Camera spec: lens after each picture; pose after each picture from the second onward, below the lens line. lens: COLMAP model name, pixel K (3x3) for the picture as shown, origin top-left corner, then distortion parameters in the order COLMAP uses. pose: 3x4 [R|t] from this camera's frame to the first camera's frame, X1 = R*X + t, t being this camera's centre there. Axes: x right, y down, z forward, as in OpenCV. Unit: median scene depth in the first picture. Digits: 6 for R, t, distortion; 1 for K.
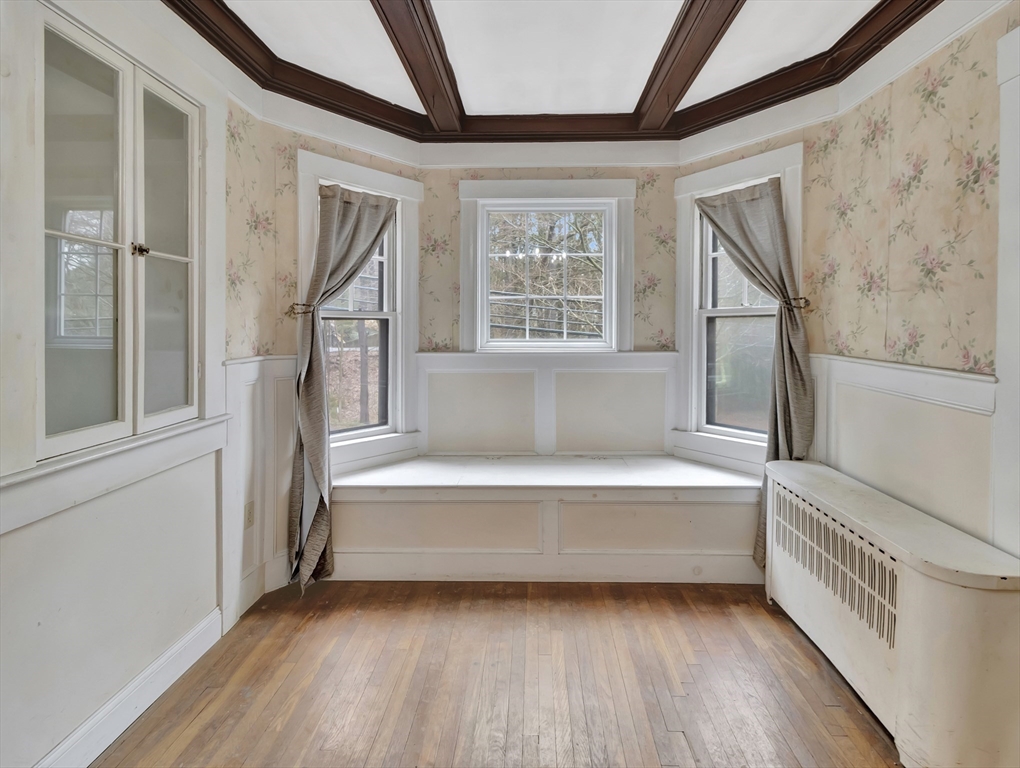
lens RADIAL K [[549.2, 0, 516.2], [0, 549.2, 331.4], [0, 0, 1]] dist [0.012240, -0.001066]
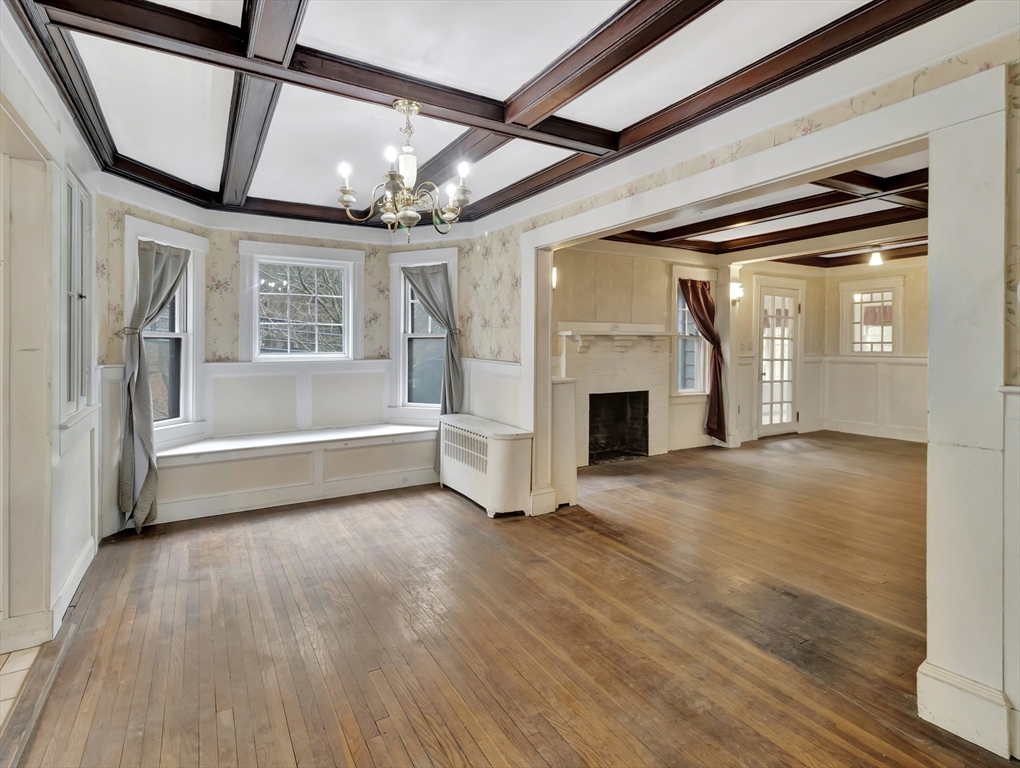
lens RADIAL K [[531.1, 0, 522.6], [0, 531.1, 341.6], [0, 0, 1]] dist [0.005299, -0.000051]
pose [[0.841318, 0.002804, 0.540533, -0.268733], [0.004595, 0.999913, -0.012338, 0.006670], [-0.540521, 0.012864, 0.841232, -0.628598]]
